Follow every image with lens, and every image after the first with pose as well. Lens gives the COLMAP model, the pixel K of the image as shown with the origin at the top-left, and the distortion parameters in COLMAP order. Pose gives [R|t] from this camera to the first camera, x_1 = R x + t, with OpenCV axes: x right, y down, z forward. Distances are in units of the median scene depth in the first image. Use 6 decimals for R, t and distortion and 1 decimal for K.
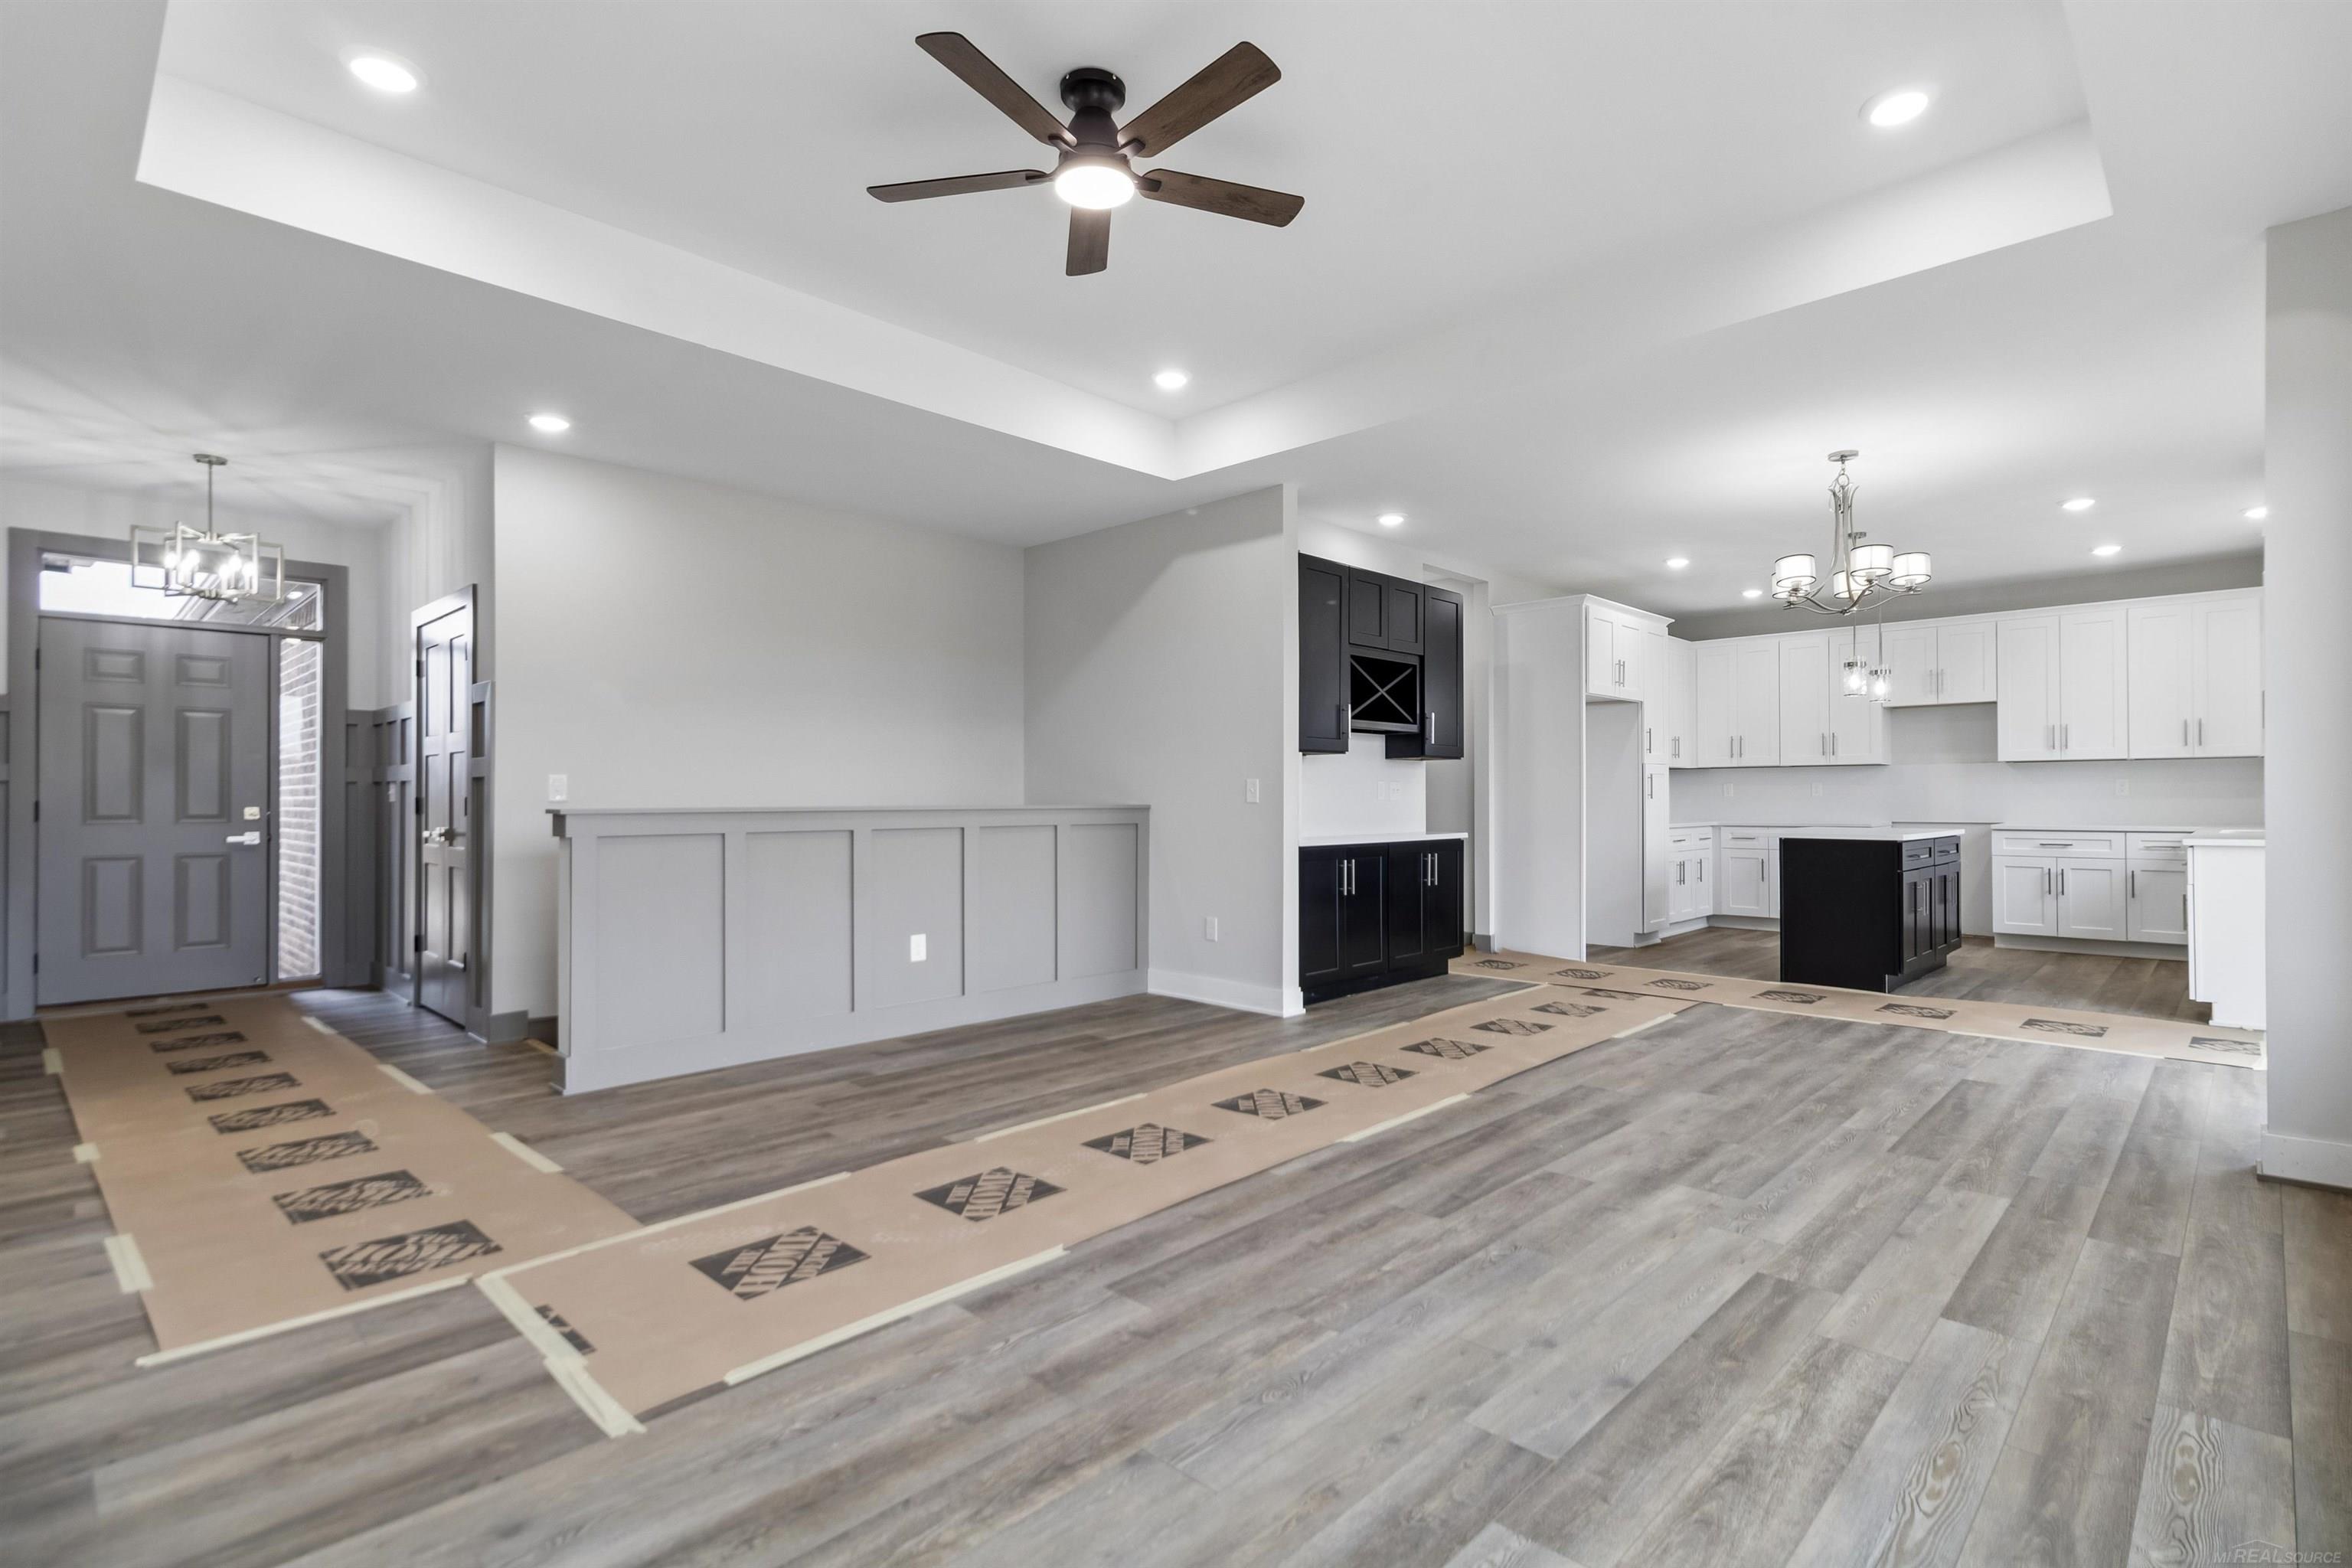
lens RADIAL K [[1108.7, 0, 1227.3], [0, 1108.7, 794.8], [0, 0, 1]] dist [0.003772, 0.000146]
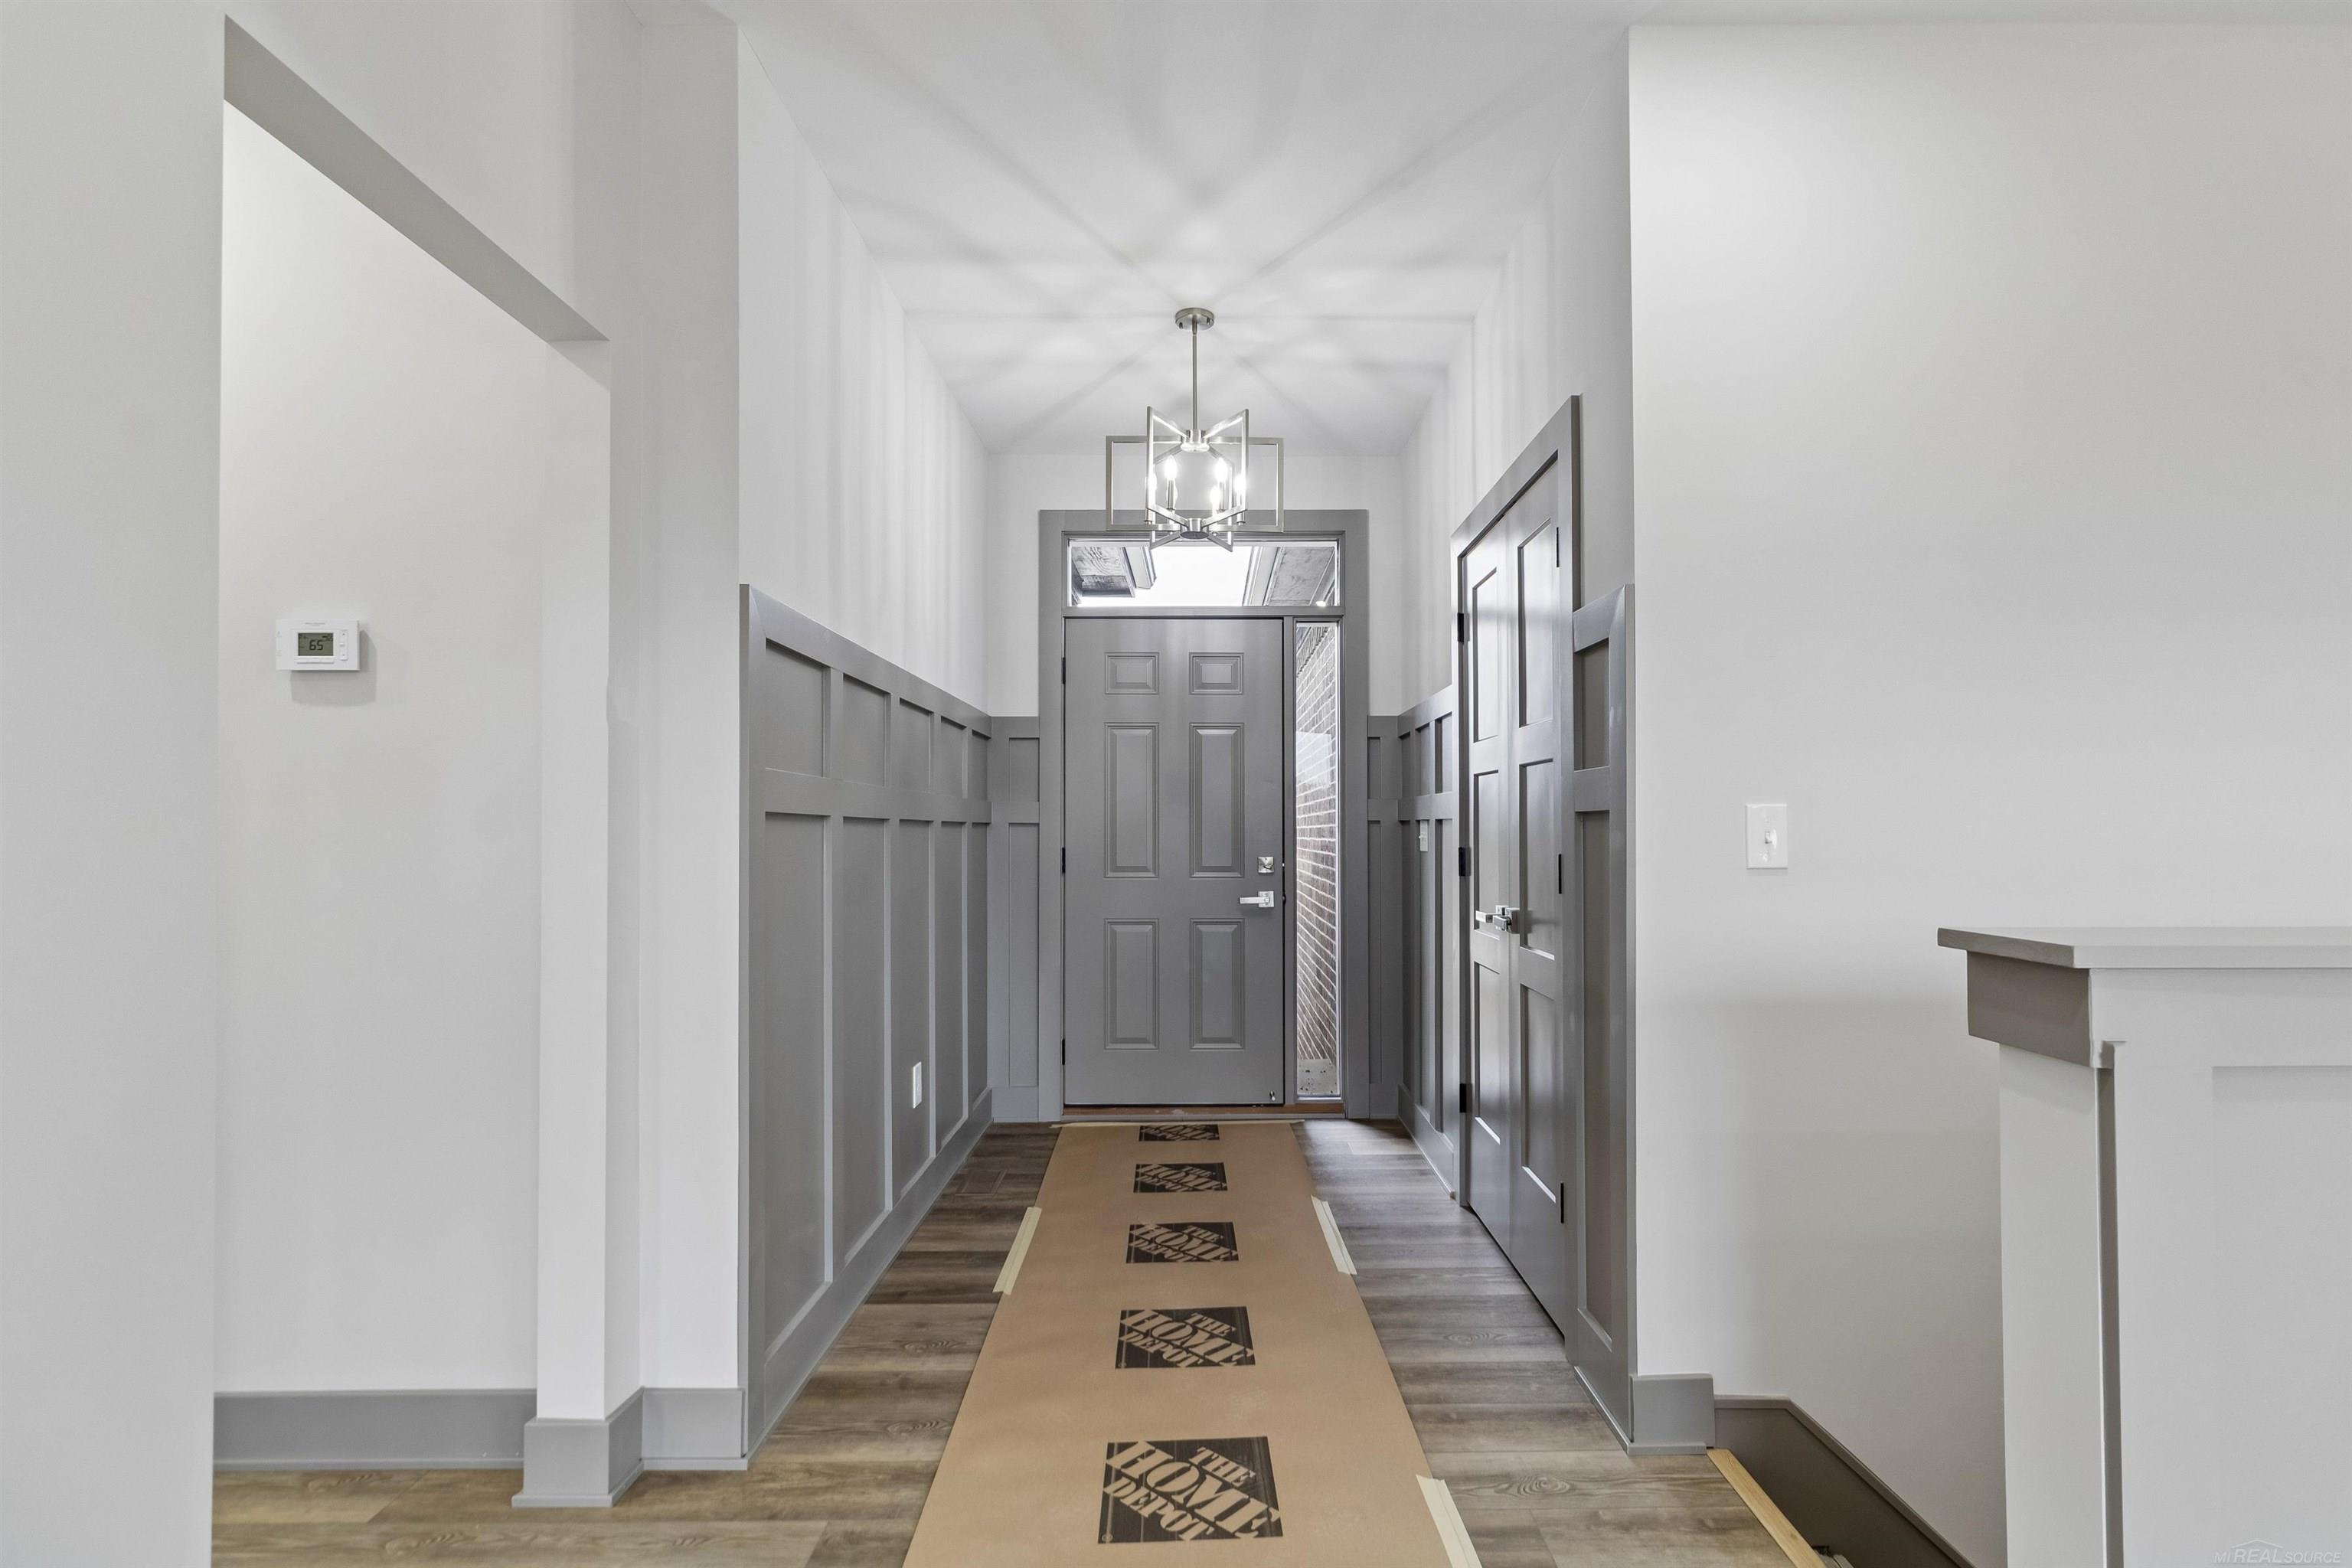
lens RADIAL K [[1113.7, 0, 1212.5], [0, 1113.7, 765.1], [0, 0, 1]] dist [0.002243, 0.000379]
pose [[0.686332, -0.041115, -0.726125, -0.388669], [0.000855, 0.998446, -0.055727, -0.008059], [0.727288, 0.037627, 0.685300, 0.497184]]
